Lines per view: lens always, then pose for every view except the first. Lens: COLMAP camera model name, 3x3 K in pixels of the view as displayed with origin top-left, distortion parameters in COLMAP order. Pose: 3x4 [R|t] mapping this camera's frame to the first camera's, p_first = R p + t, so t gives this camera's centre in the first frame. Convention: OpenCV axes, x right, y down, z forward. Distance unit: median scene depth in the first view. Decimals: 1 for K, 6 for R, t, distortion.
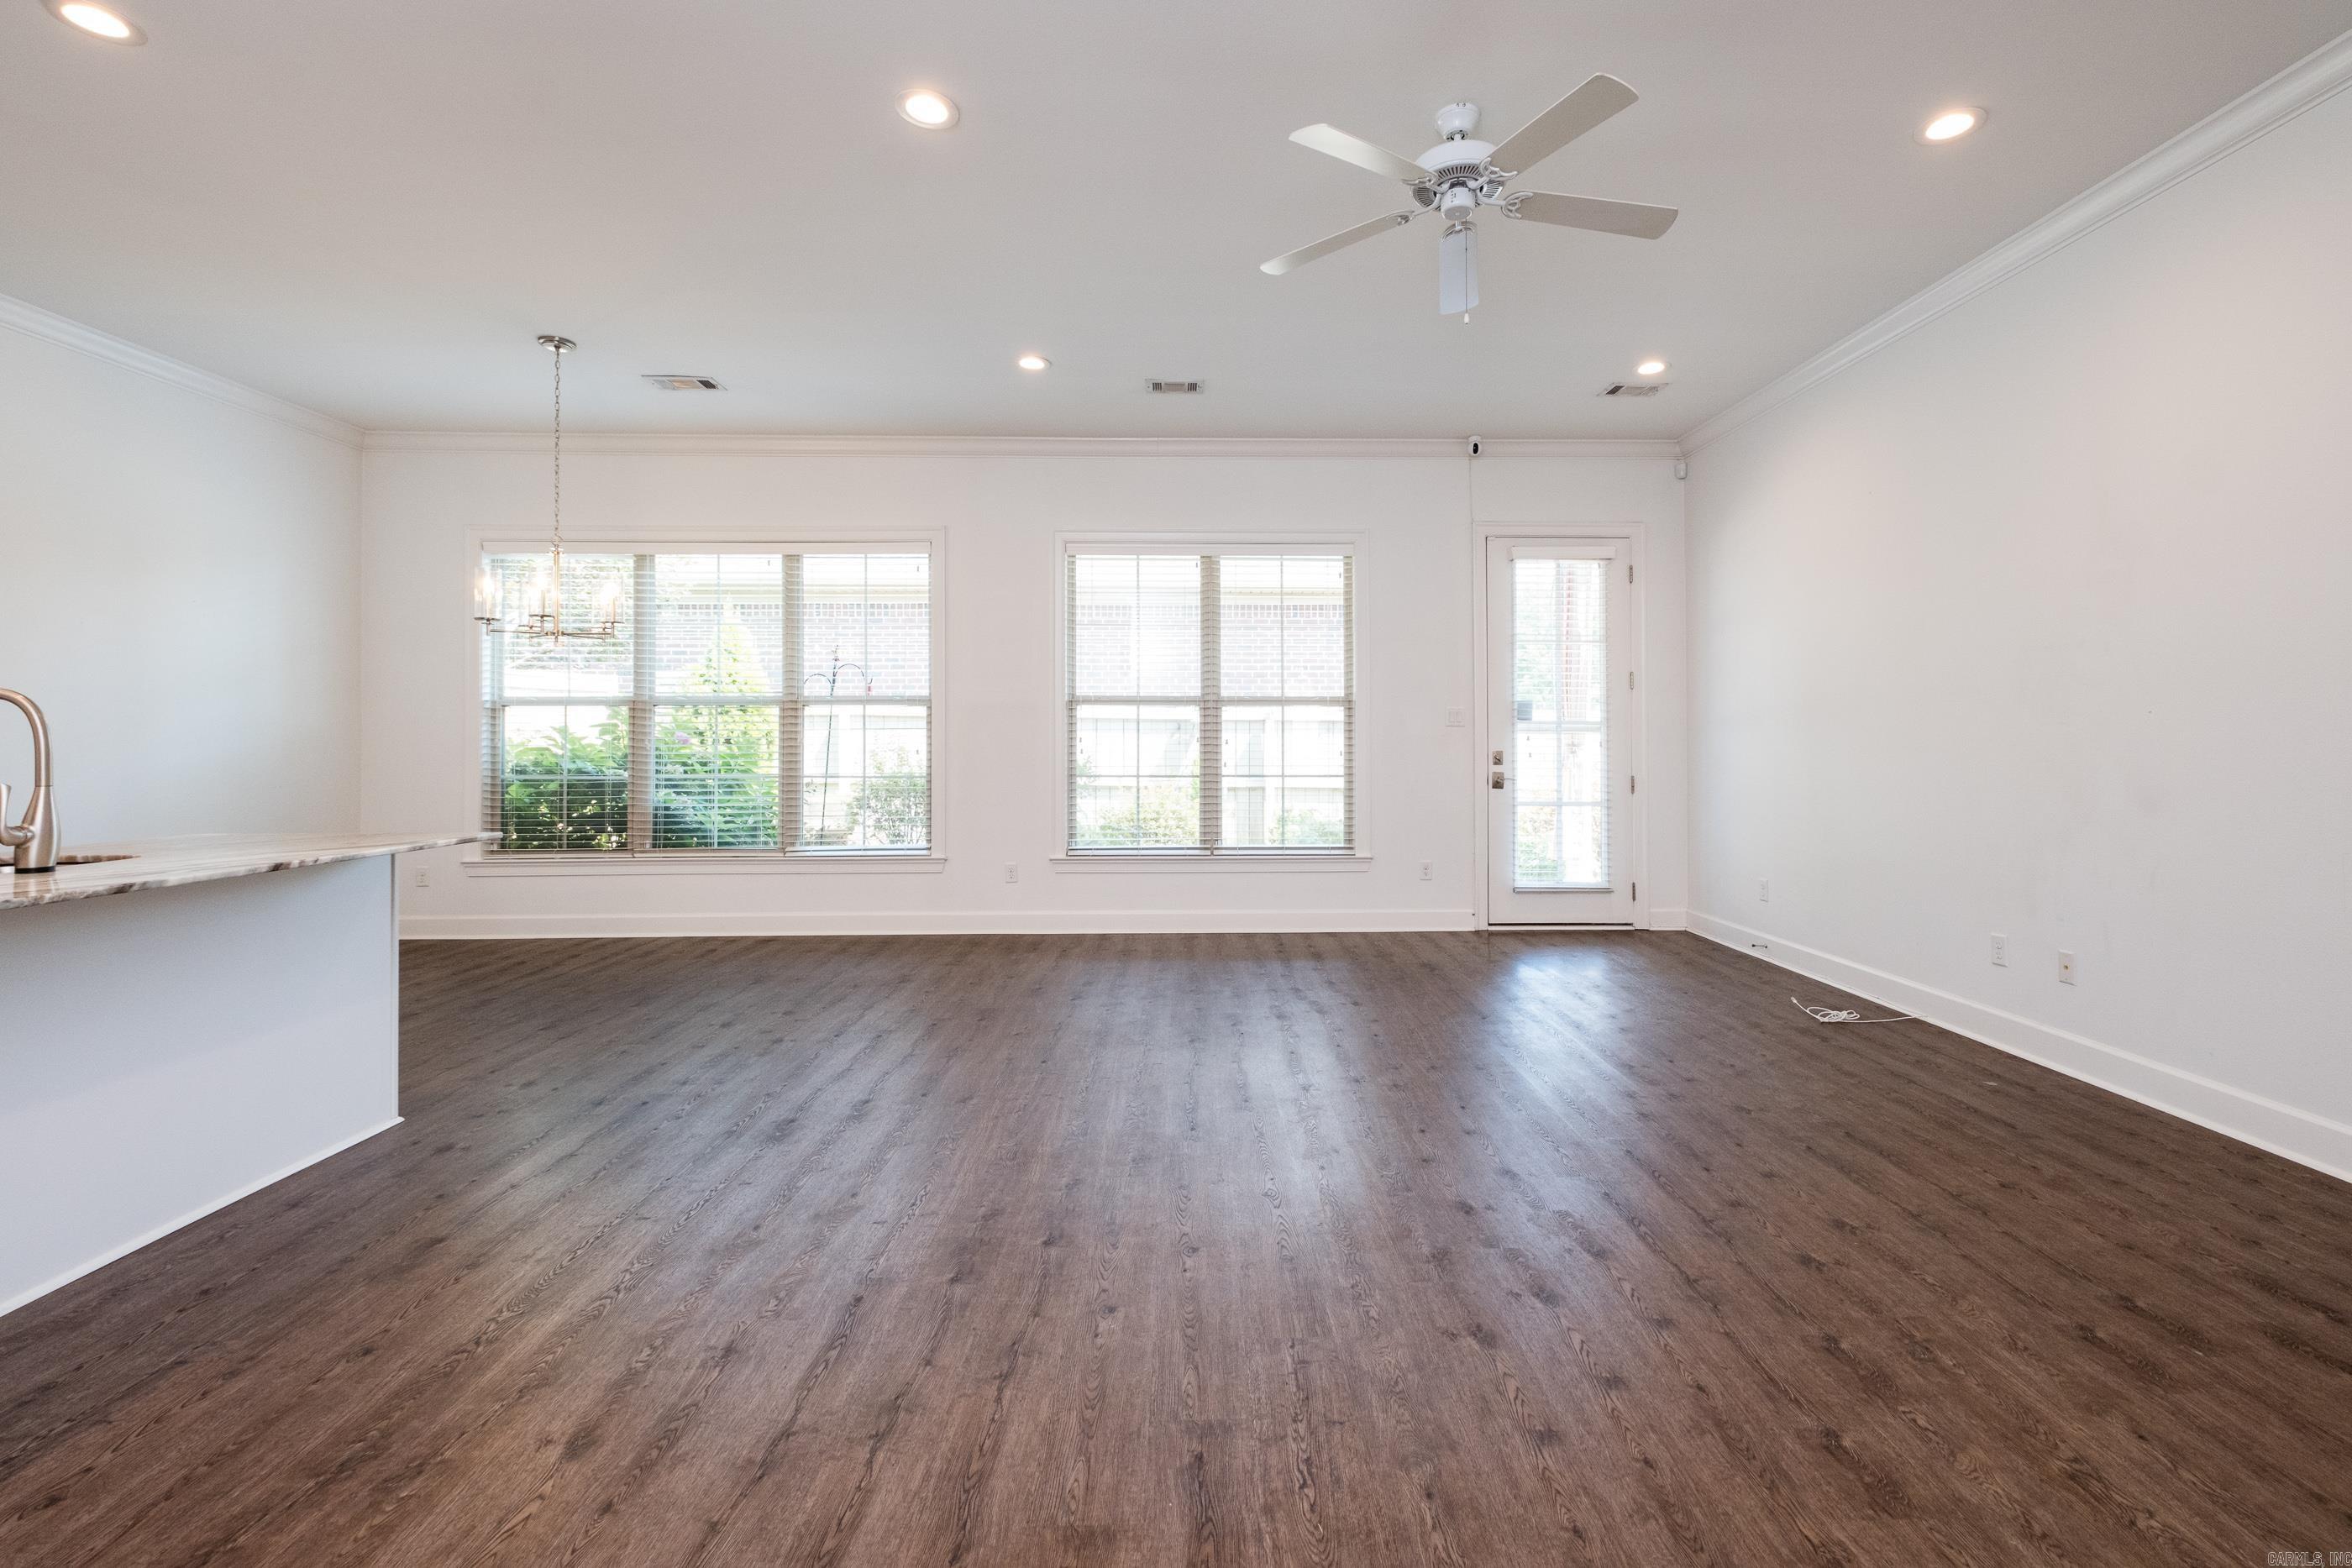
lens RADIAL K [[1030.2, 0, 1222.6], [0, 1030.2, 734.6], [0, 0, 1]] dist [0.000271, -0.000401]
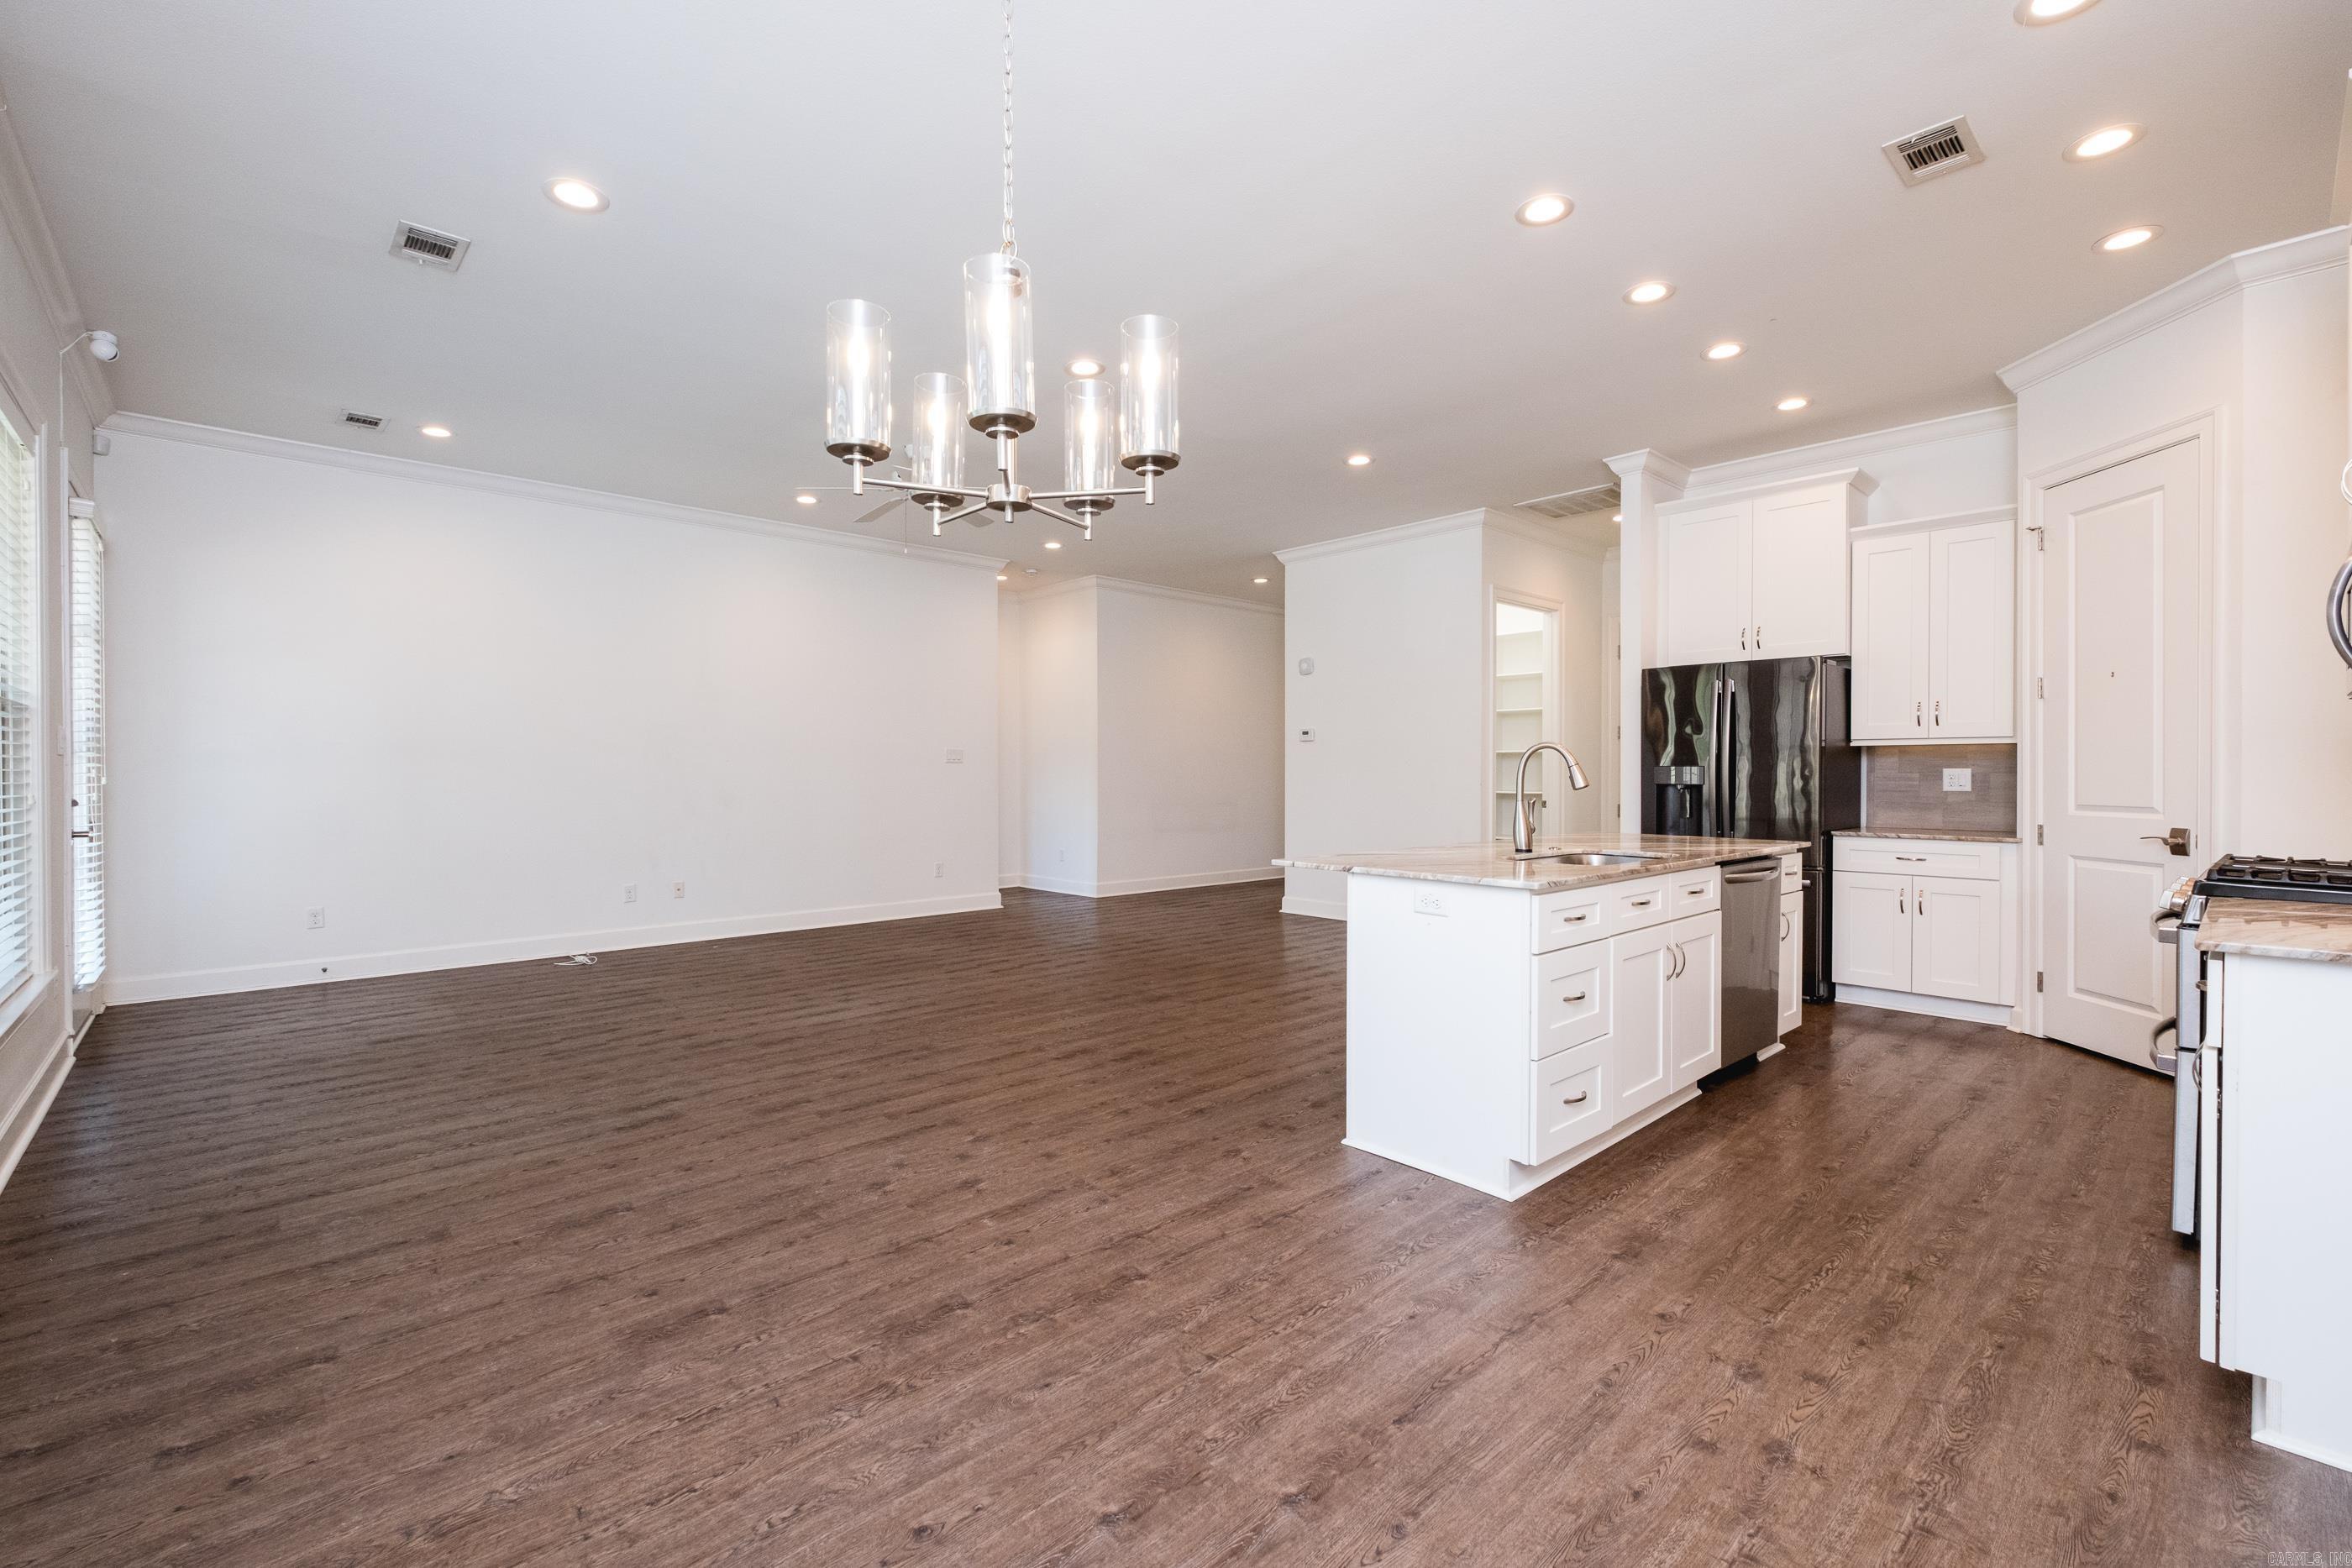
lens RADIAL K [[1005.5, 0, 1177.3], [0, 1005.5, 776.6], [0, 0, 1]] dist [0.003840, -0.000759]
pose [[-0.653165, -0.002314, 0.757212, -0.722450], [-0.001157, 0.999997, 0.002058, 0.003619], [-0.757214, 0.000468, -0.653166, 0.888819]]
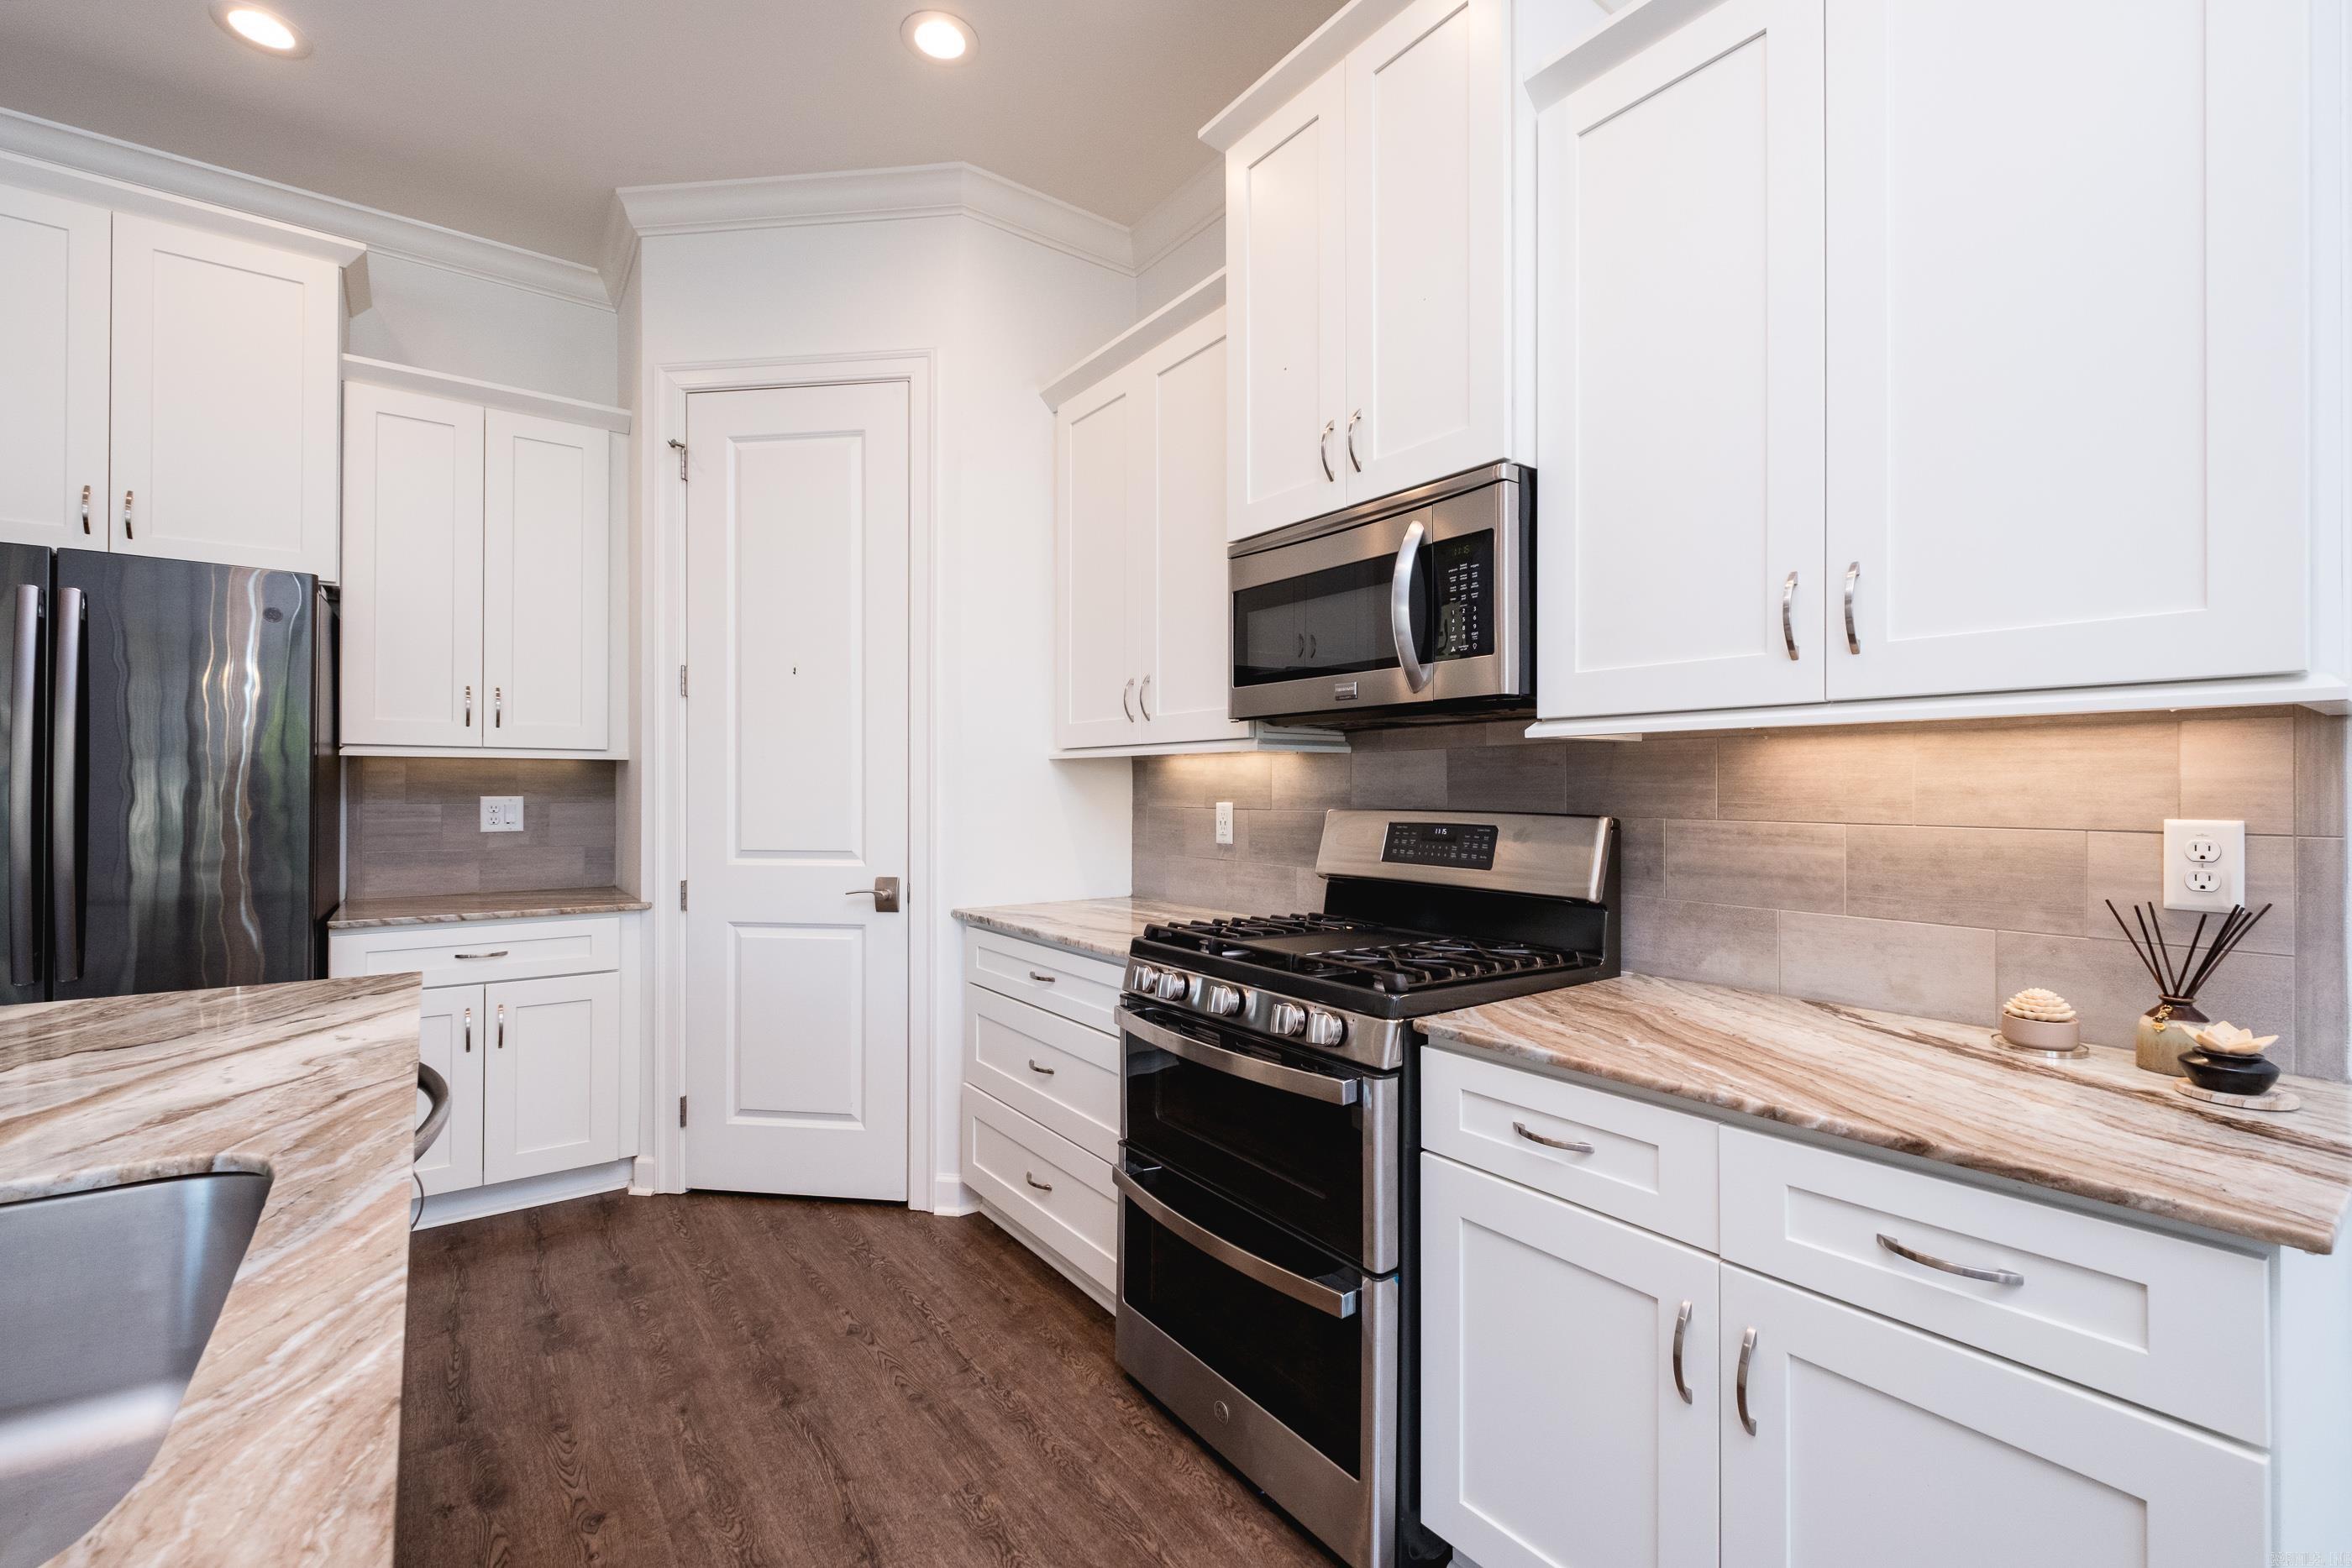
lens RADIAL K [[1007.4, 0, 1191.2], [0, 1007.4, 781.8], [0, 0, 1]] dist [0.002144, -0.002745]
pose [[-0.818271, -0.003690, -0.574821, -0.505177], [0.000244, 0.999977, -0.006766, -0.006006], [0.574833, -0.005677, -0.818251, 0.505894]]
